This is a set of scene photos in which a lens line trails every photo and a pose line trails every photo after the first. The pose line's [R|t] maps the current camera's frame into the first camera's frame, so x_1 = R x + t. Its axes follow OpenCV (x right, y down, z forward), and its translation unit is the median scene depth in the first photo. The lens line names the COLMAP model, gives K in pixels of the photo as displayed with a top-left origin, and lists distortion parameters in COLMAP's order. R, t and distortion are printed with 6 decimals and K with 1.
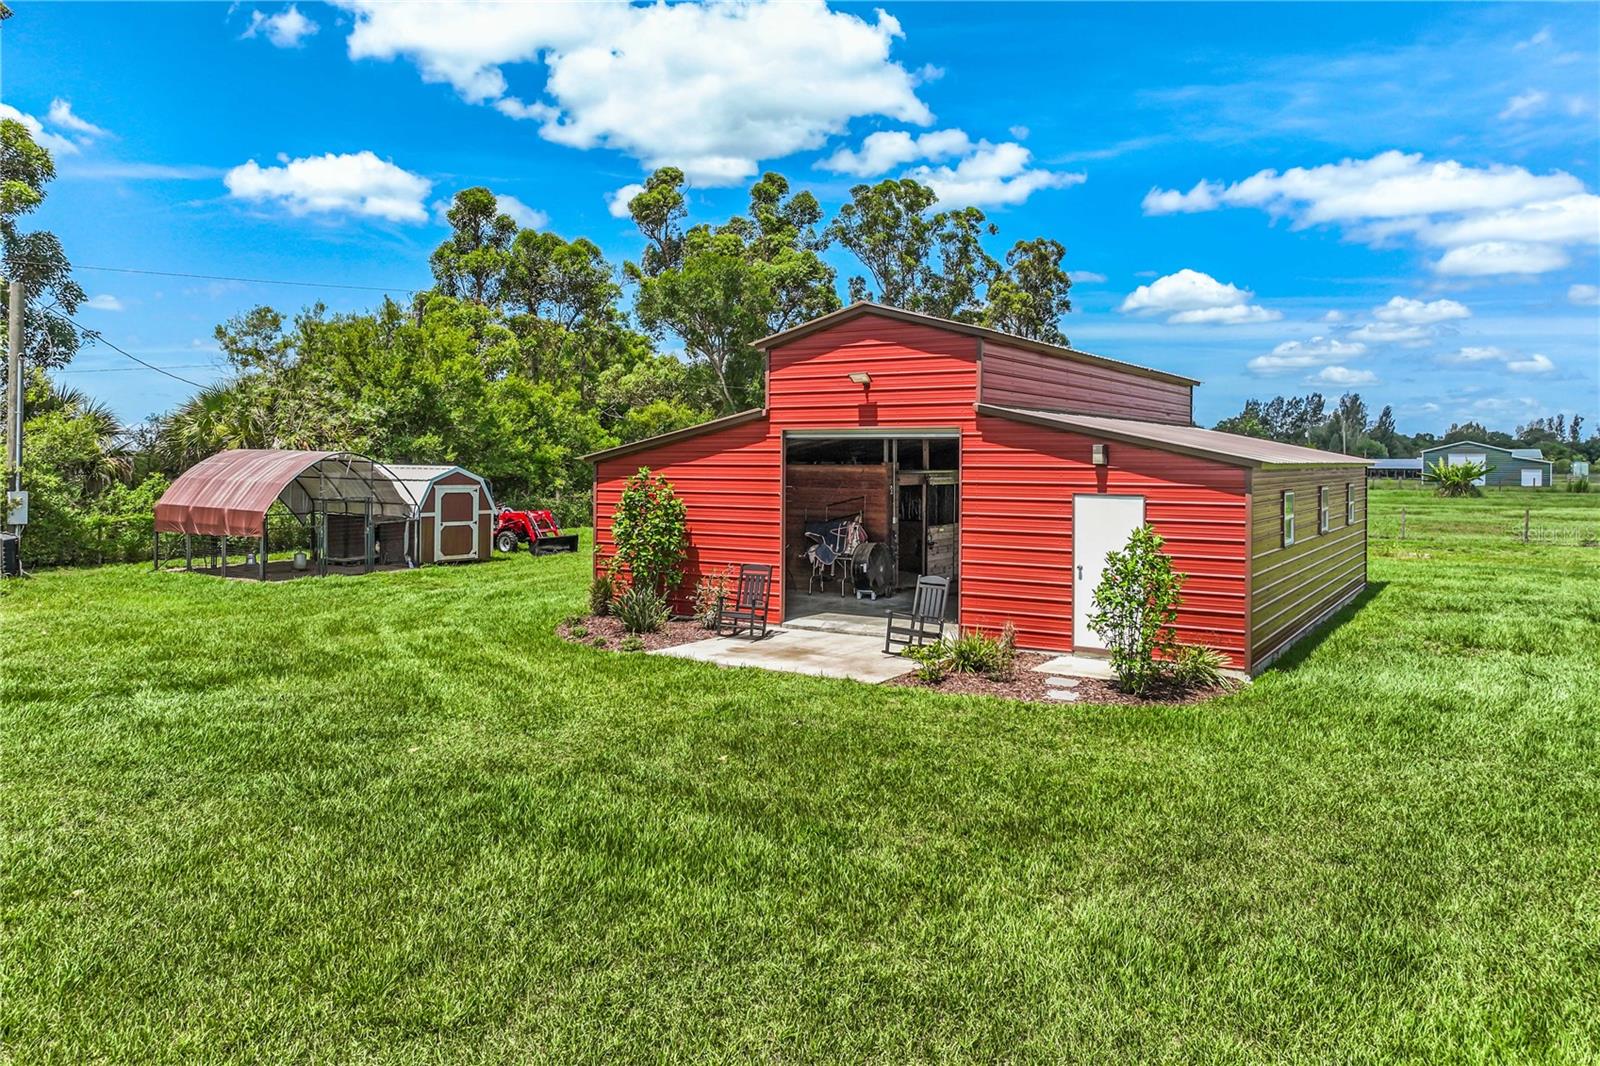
lens RADIAL K [[1086.6, 0, 792.2], [0, 1086.6, 504.9], [0, 0, 1]] dist [-0.013270, -0.011455]
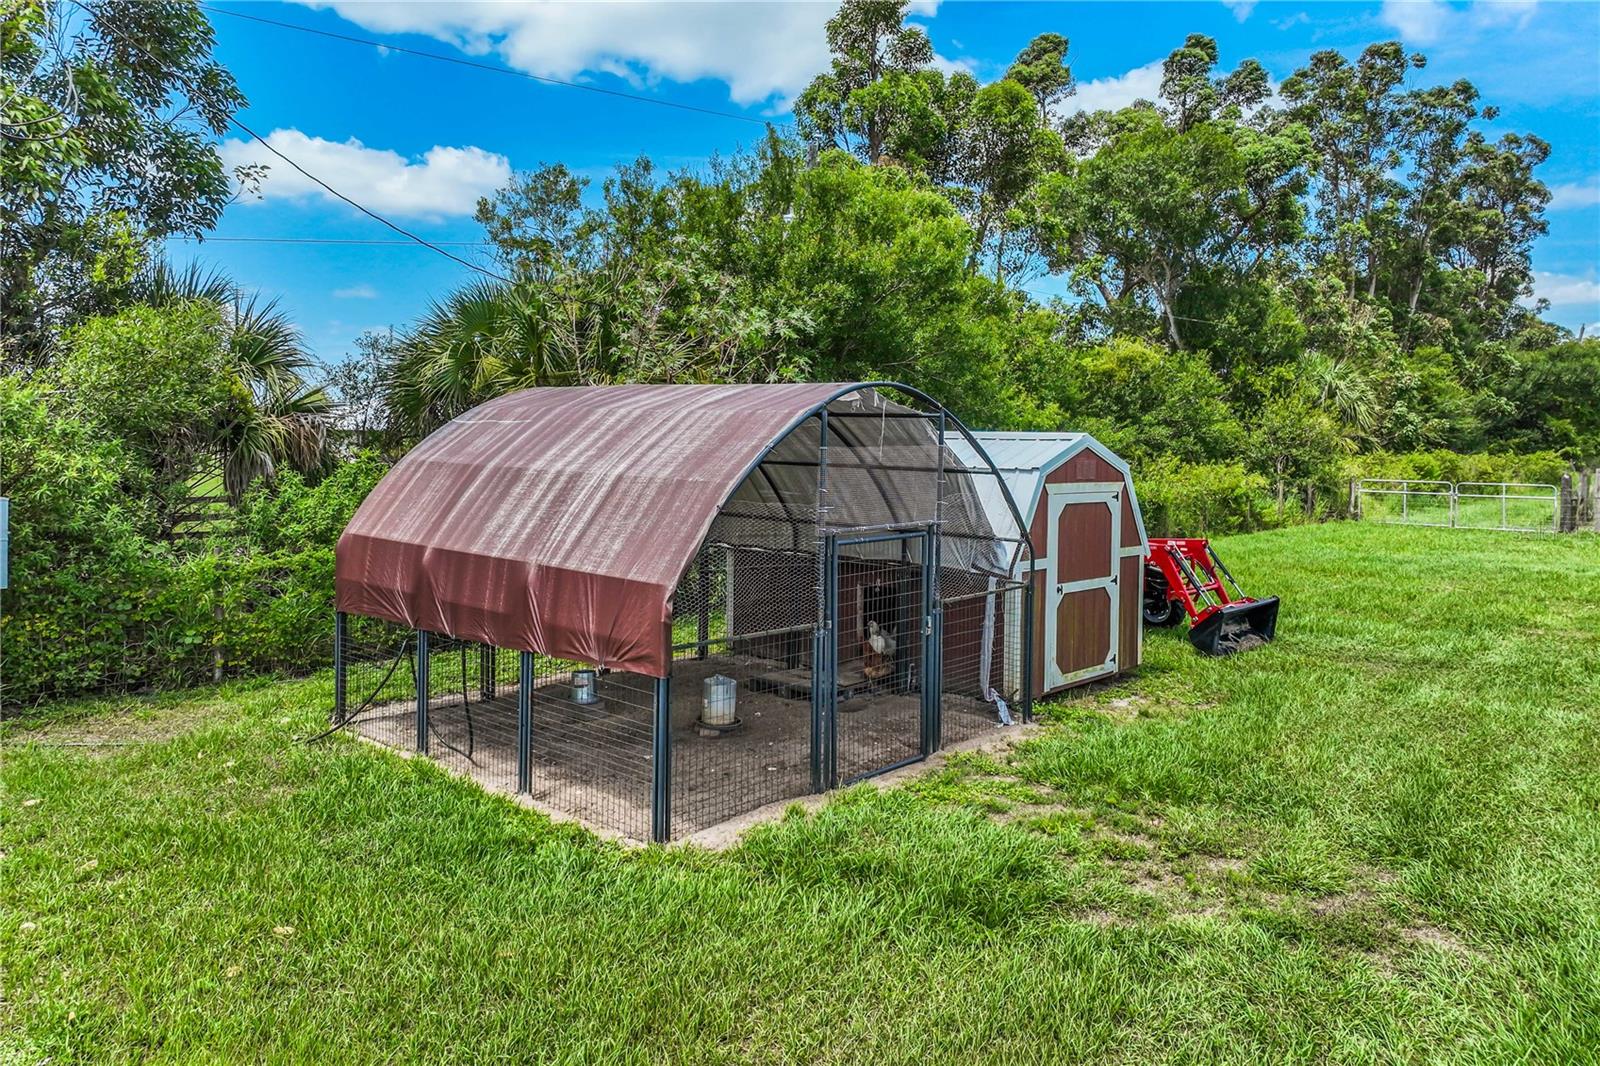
lens RADIAL K [[1086.6, 0, 797.6], [0, 1086.6, 532.7], [0, 0, 1]] dist [-0.013270, -0.011455]
pose [[0.980778, 0.019602, -0.194141, -0.270163], [-0.010730, 0.998854, 0.046644, -0.014262], [0.194833, -0.043665, 0.979864, 0.494267]]
